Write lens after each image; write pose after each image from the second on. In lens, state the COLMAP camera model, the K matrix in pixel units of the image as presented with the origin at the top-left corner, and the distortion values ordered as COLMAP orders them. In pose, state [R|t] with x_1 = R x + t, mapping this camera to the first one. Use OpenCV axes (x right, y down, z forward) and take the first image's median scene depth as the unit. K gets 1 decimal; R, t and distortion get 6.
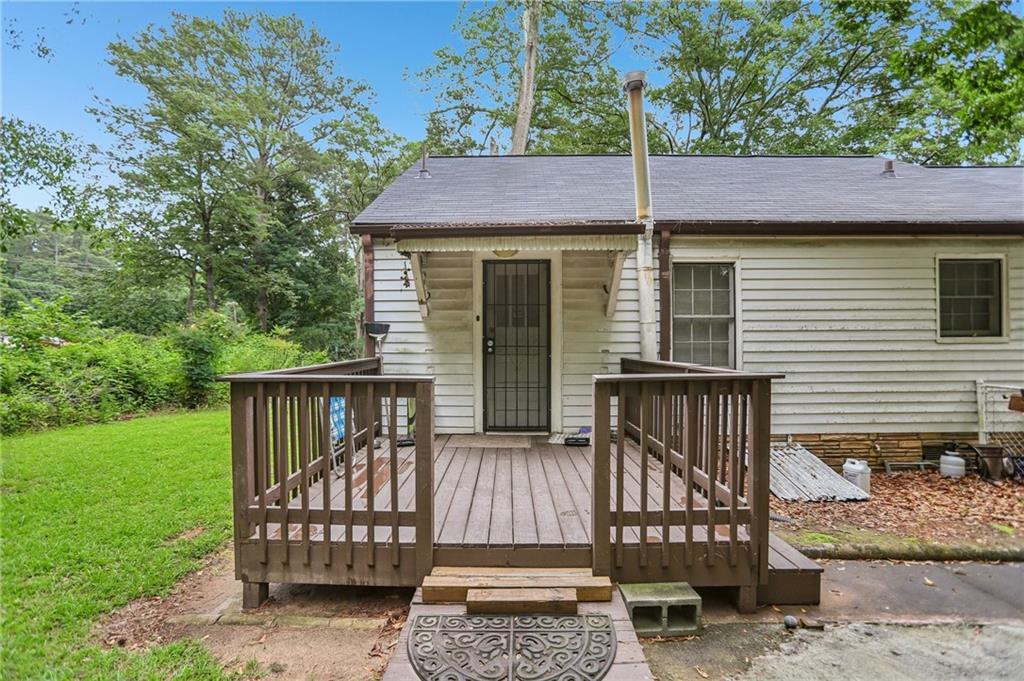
lens RADIAL K [[478.8, 0, 504.8], [0, 478.8, 341.1], [0, 0, 1]] dist [-0.042525, 0.009235]
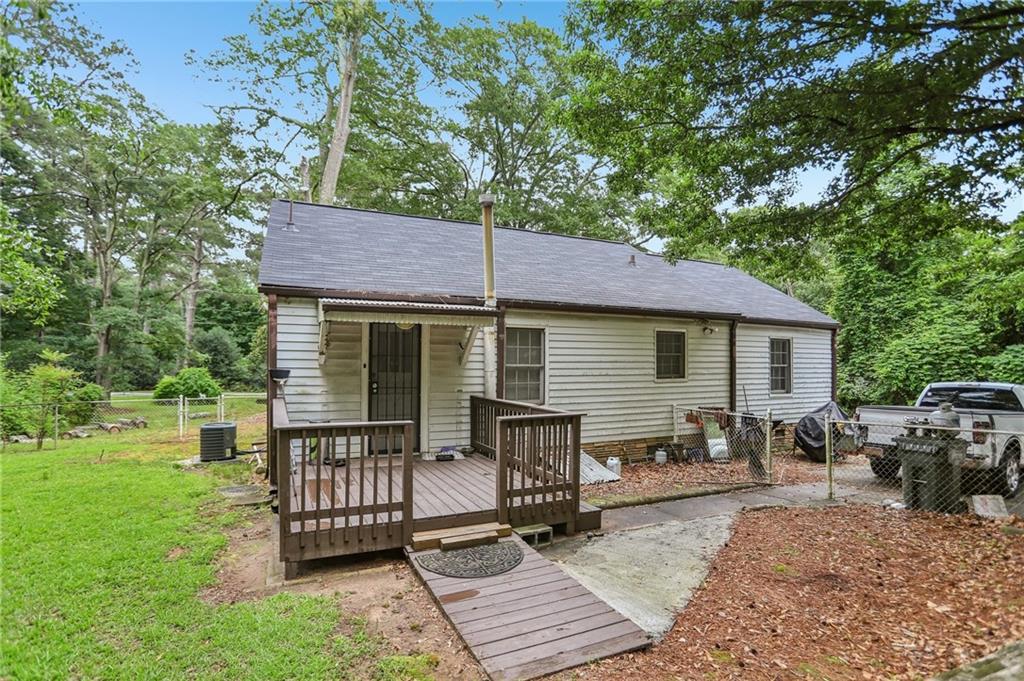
lens RADIAL K [[509.6, 0, 513.2], [0, 509.6, 345.7], [0, 0, 1]] dist [-0.057894, 0.018252]
pose [[0.896695, 0.022403, 0.442081, -0.307505], [-0.013504, 0.999638, -0.023267, -0.076760], [-0.442442, 0.014893, 0.896673, -0.381288]]
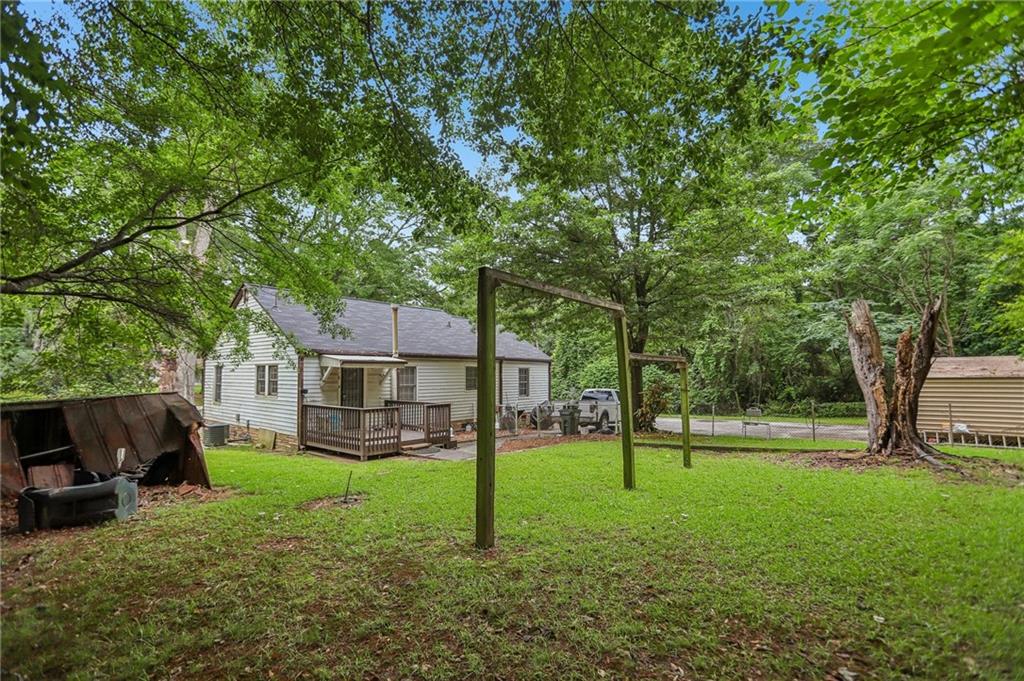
lens RADIAL K [[509.6, 0, 515.2], [0, 509.6, 339.5], [0, 0, 1]] dist [-0.057894, 0.018252]
pose [[0.613167, 0.054974, 0.788038, -1.692492], [-0.004711, 0.997812, -0.065942, -0.129896], [-0.789940, 0.036721, 0.612084, -1.481207]]
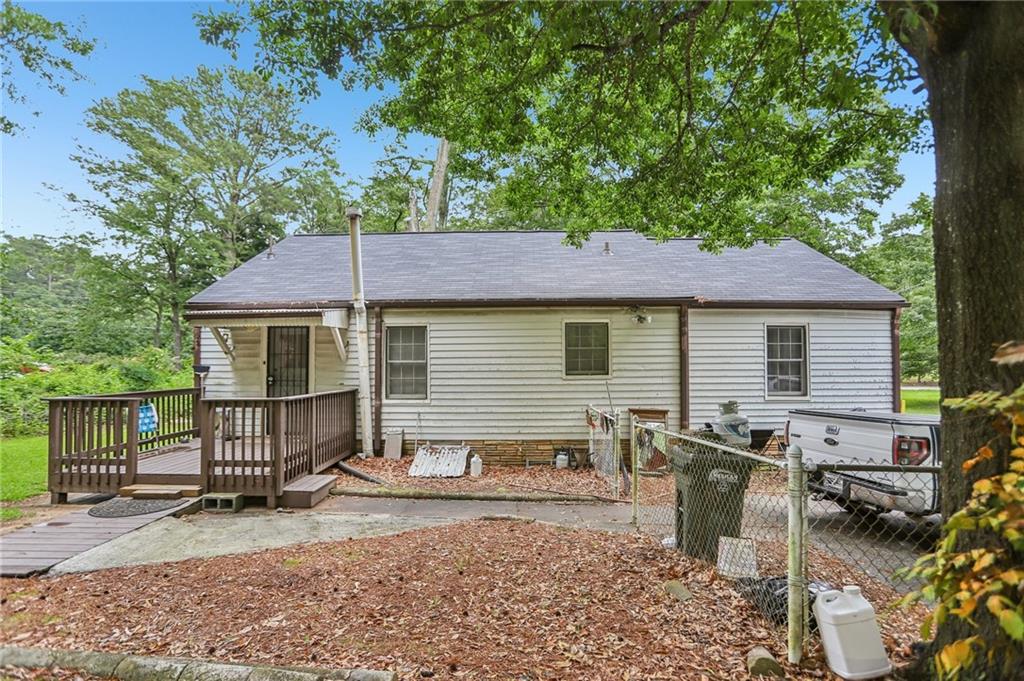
lens RADIAL K [[509.6, 0, 519.3], [0, 509.6, 339.1], [0, 0, 1]] dist [-0.057894, 0.018252]
pose [[0.999937, -0.000848, -0.011200, 0.807844], [0.000284, 0.998735, -0.050290, -0.042643], [0.011229, 0.050284, 0.998672, -0.638243]]
